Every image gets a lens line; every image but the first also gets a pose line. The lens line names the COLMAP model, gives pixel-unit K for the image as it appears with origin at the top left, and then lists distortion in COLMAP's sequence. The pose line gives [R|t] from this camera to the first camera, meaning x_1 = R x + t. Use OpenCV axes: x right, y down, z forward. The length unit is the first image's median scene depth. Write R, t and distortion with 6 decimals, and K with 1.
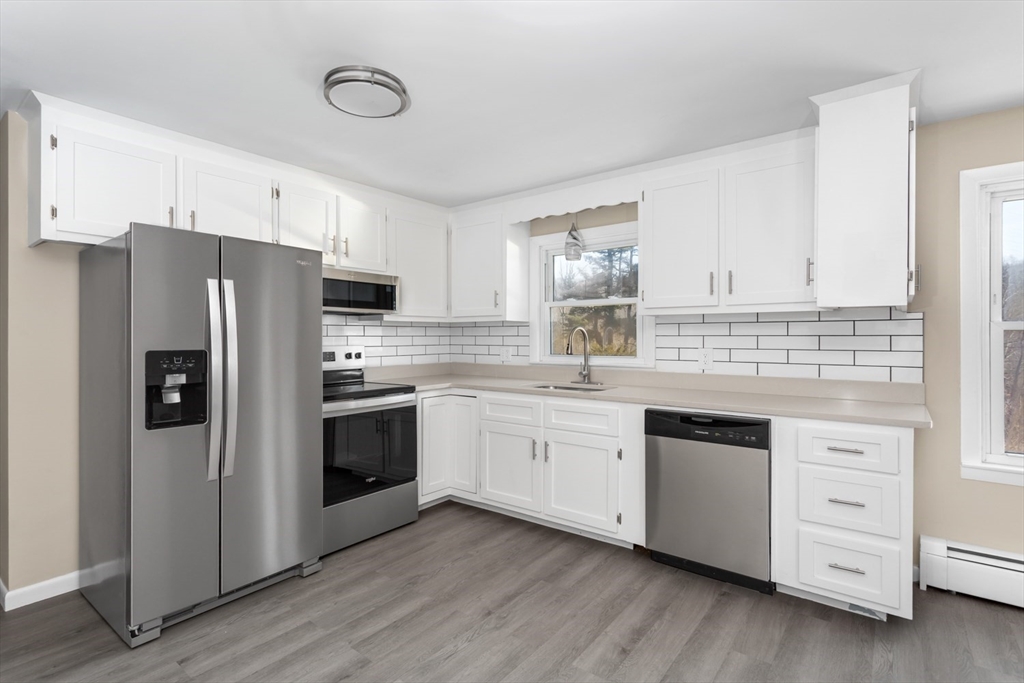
lens RADIAL K [[496.1, 0, 514.2], [0, 496.1, 334.3], [0, 0, 1]] dist [-0.008498, 0.003814]
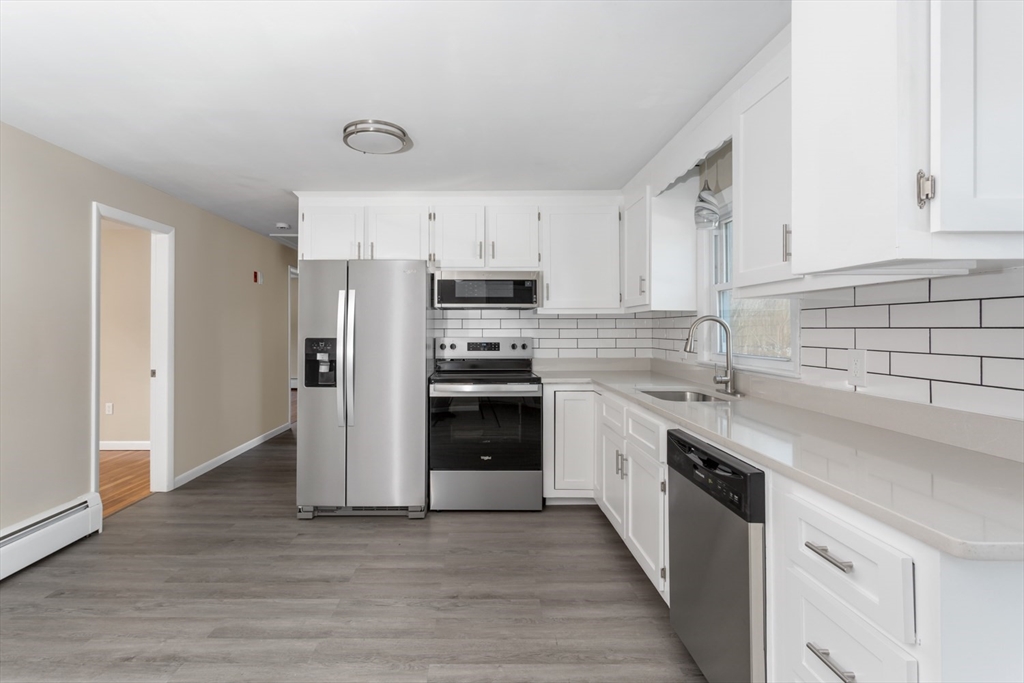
lens RADIAL K [[496.1, 0, 479.1], [0, 496.1, 330.2], [0, 0, 1]] dist [-0.008498, 0.003814]
pose [[0.608907, 0.001963, -0.793240, 0.657506], [0.003123, 0.999983, 0.004872, 0.001192], [0.793236, -0.005444, 0.608890, 0.340128]]
